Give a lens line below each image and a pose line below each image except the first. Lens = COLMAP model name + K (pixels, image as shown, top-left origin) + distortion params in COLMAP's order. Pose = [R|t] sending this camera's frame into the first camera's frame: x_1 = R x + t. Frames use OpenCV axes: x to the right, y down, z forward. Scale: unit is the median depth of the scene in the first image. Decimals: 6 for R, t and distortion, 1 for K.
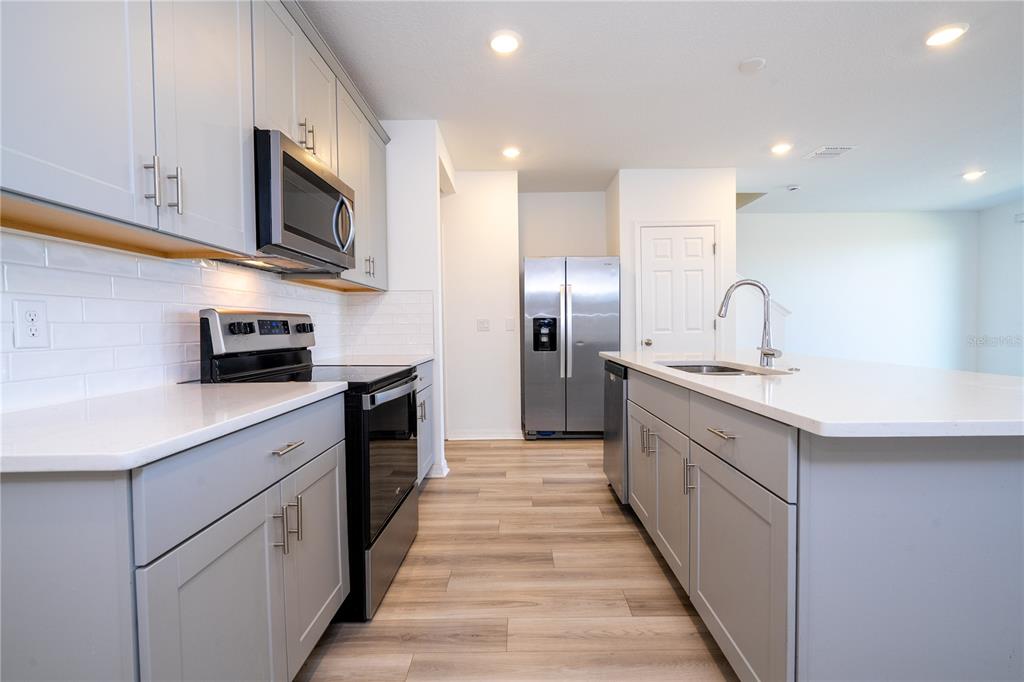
lens RADIAL K [[459.7, 0, 514.3], [0, 459.7, 339.4], [0, 0, 1]] dist [-0.002634, -0.000171]
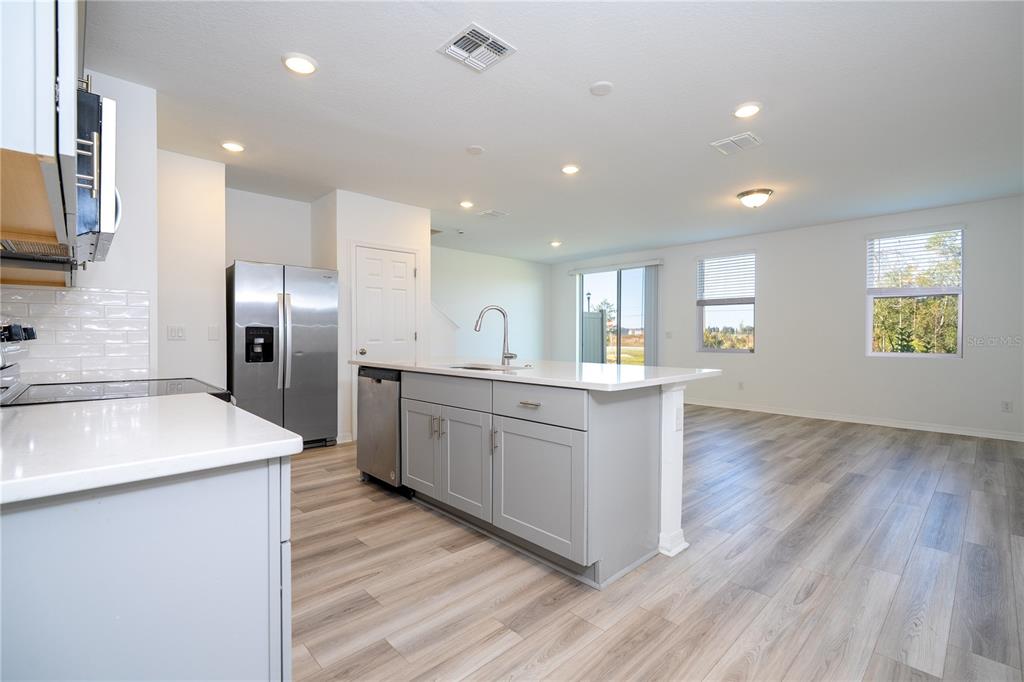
lens RADIAL K [[459.7, 0, 514.3], [0, 459.7, 339.4], [0, 0, 1]] dist [-0.002634, -0.000171]
pose [[0.720278, 0.007998, 0.693639, -0.434649], [0.009312, 0.999732, -0.021198, 0.007292], [-0.693623, 0.021728, 0.720010, -0.082140]]
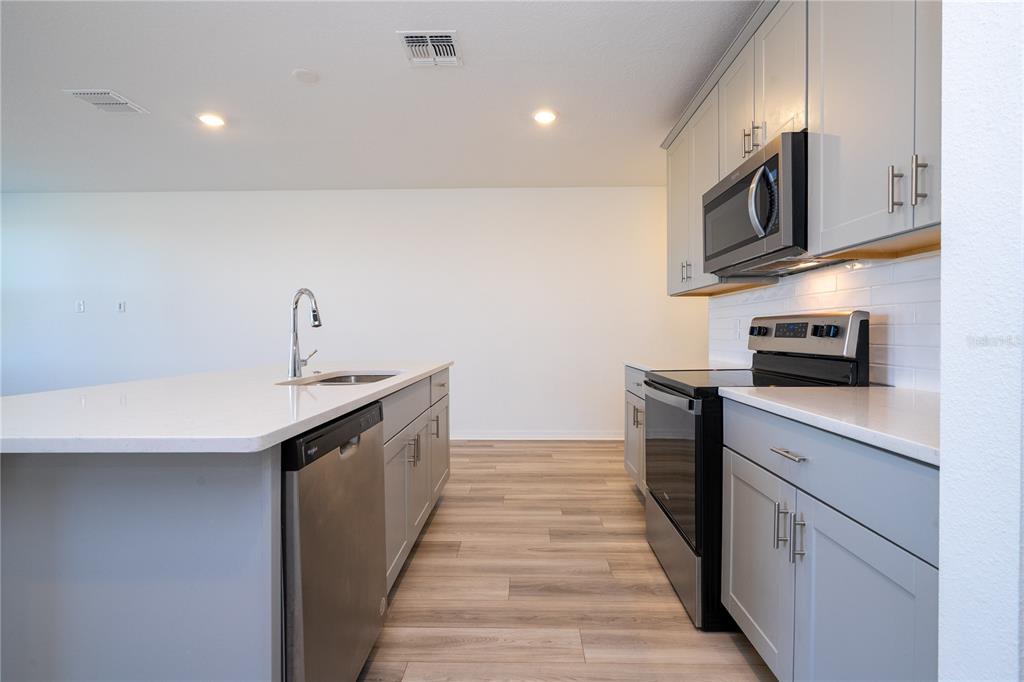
lens RADIAL K [[459.7, 0, 514.3], [0, 459.7, 339.4], [0, 0, 1]] dist [-0.002634, -0.000171]
pose [[-0.999756, 0.017448, 0.013523, 0.053447], [0.017883, 0.999304, 0.032727, -0.046929], [-0.012943, 0.032960, -0.999373, 1.899397]]
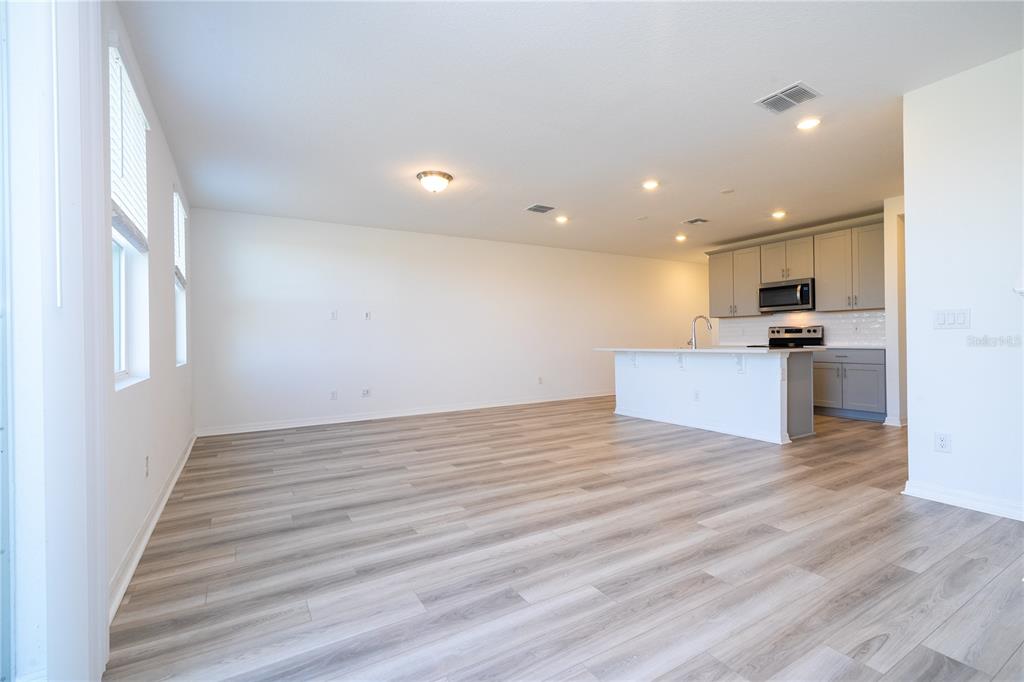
lens RADIAL K [[459.7, 0, 514.3], [0, 459.7, 339.4], [0, 0, 1]] dist [-0.002634, -0.000171]
pose [[-0.853469, 0.023906, -0.520595, 2.729454], [0.010397, 0.999530, 0.028853, -0.076376], [0.521040, 0.019212, -0.853316, 2.618701]]
